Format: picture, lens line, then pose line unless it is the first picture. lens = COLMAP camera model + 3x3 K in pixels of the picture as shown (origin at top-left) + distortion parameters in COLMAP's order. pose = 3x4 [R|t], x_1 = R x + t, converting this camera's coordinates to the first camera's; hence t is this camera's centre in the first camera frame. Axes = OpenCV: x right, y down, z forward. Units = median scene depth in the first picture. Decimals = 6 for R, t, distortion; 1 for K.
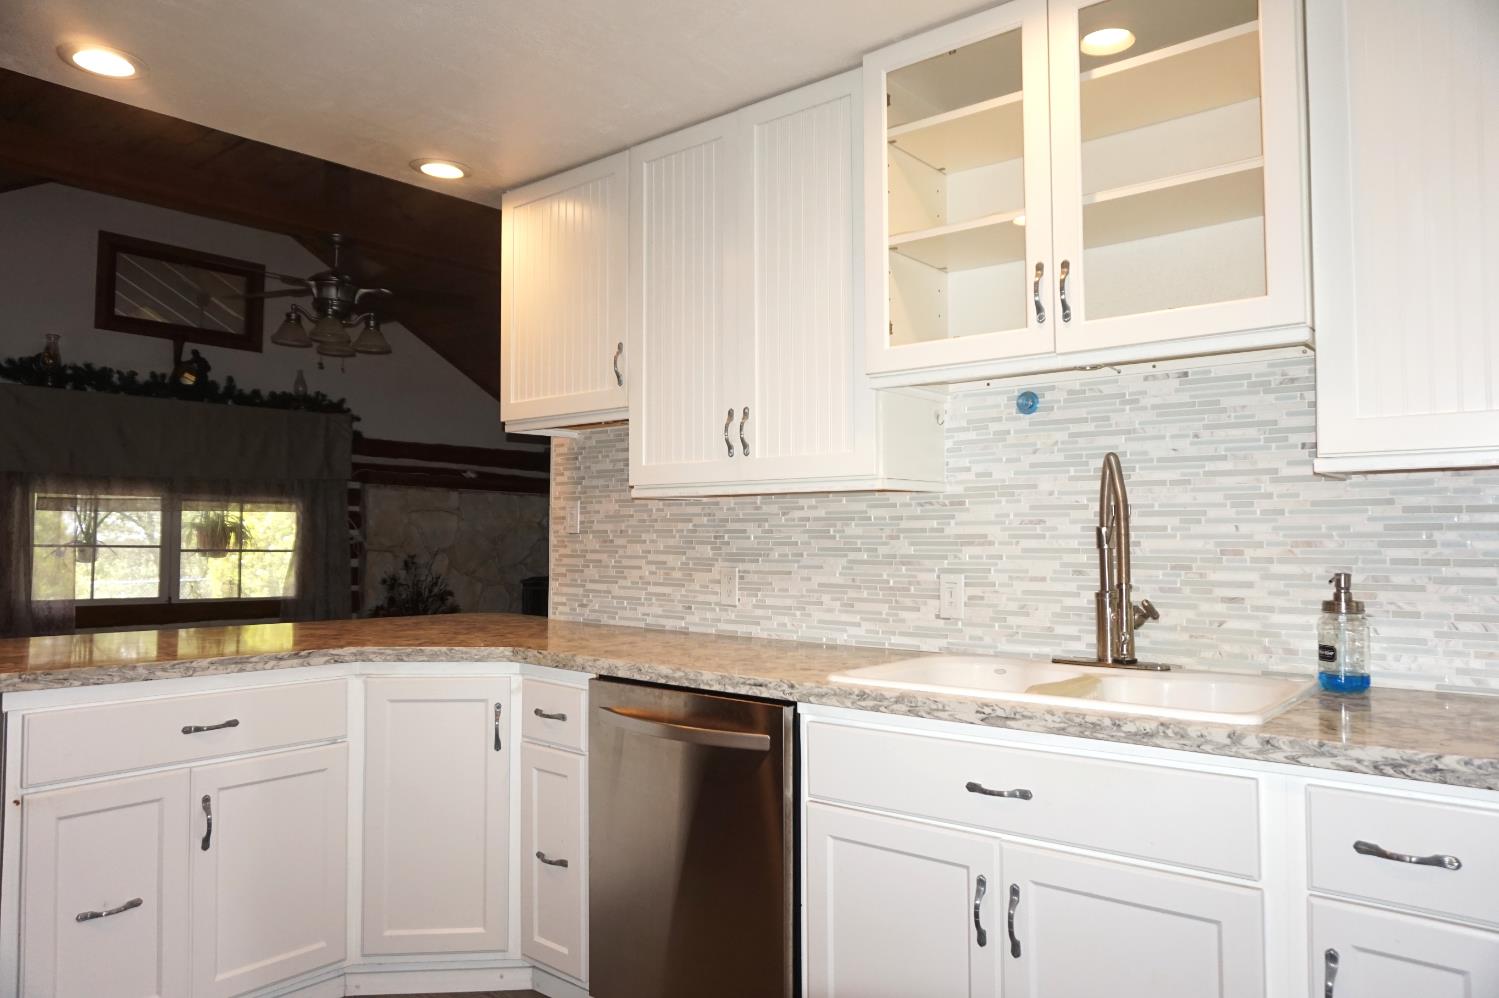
lens RADIAL K [[1006.5, 0, 749.5], [0, 1006.5, 499.0], [0, 0, 1]] dist [-0.056107, 0.042403]
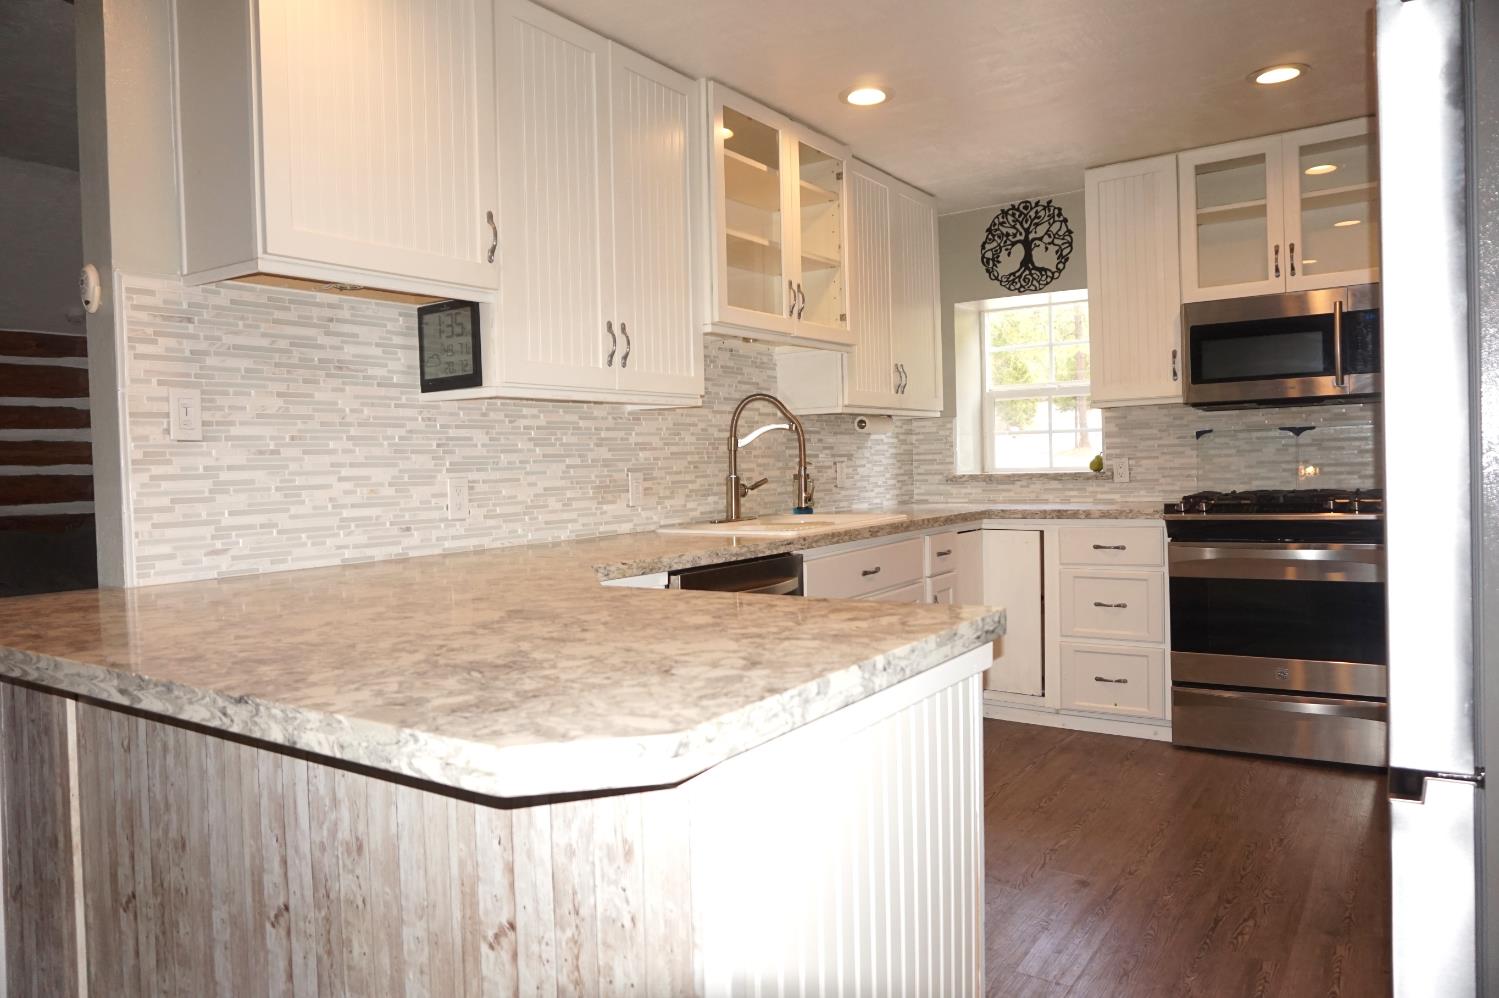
lens RADIAL K [[1006.5, 0, 749.5], [0, 1006.5, 499.0], [0, 0, 1]] dist [-0.056107, 0.042403]
pose [[-0.096415, -0.036706, 0.994664, -0.994005], [-0.012836, 0.999283, 0.035632, 0.053354], [-0.995258, -0.009332, -0.096817, 0.861243]]
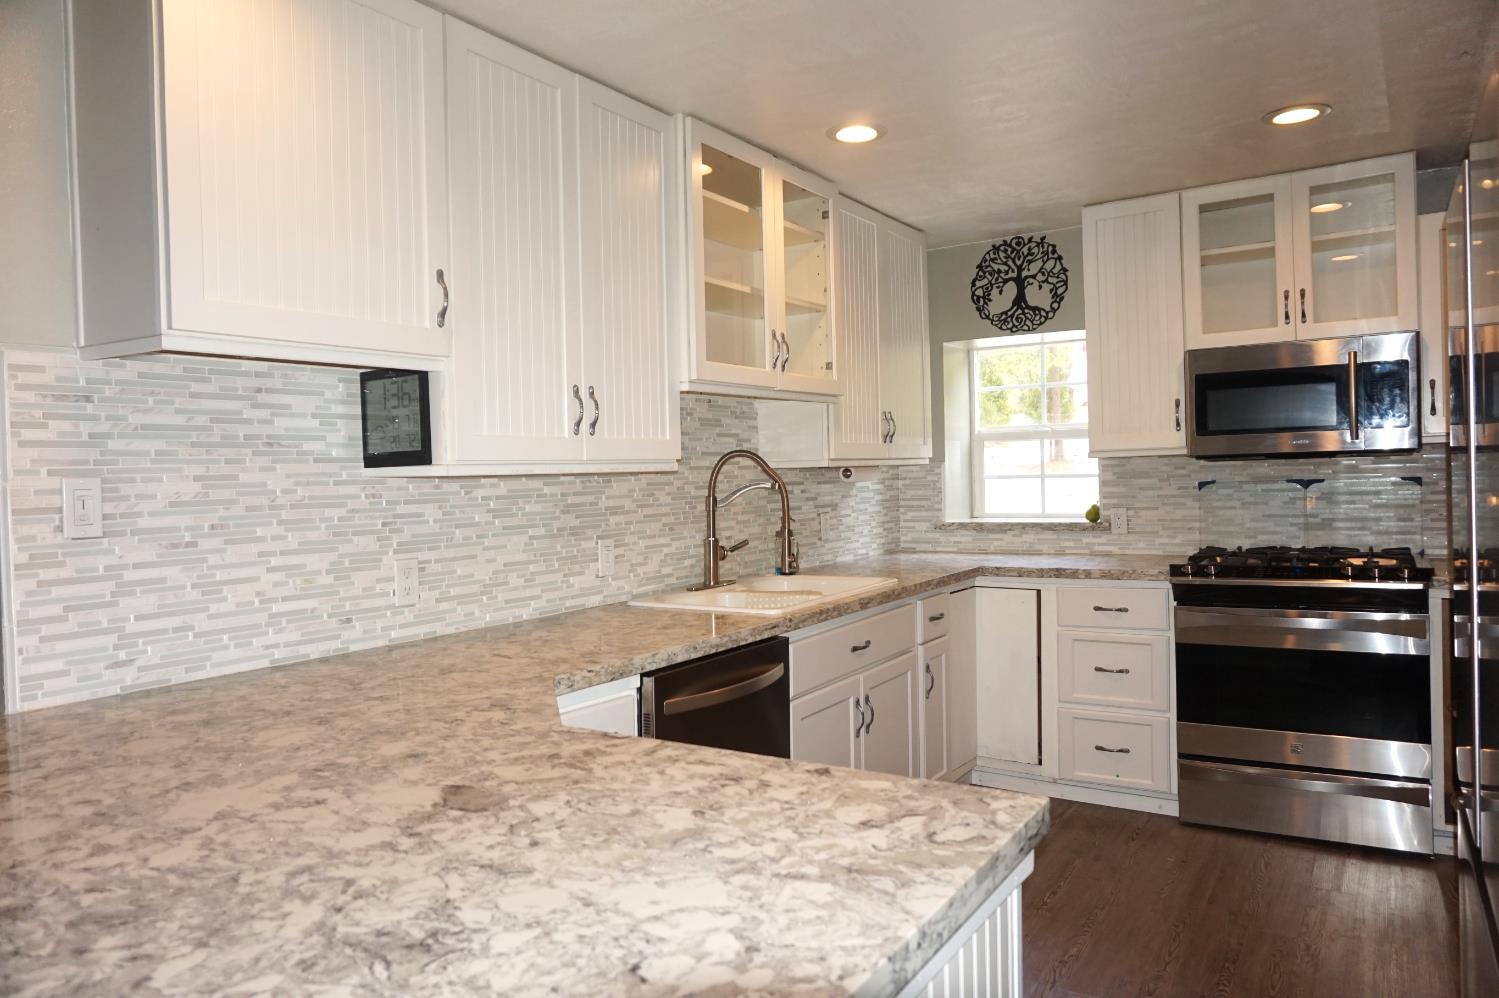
lens RADIAL K [[1006.5, 0, 749.5], [0, 1006.5, 499.0], [0, 0, 1]] dist [-0.056107, 0.042403]
pose [[-0.121096, -0.026414, 0.992289, -0.900839], [-0.014244, 0.999589, 0.024870, -0.005980], [-0.992539, -0.011122, -0.121423, 0.858575]]
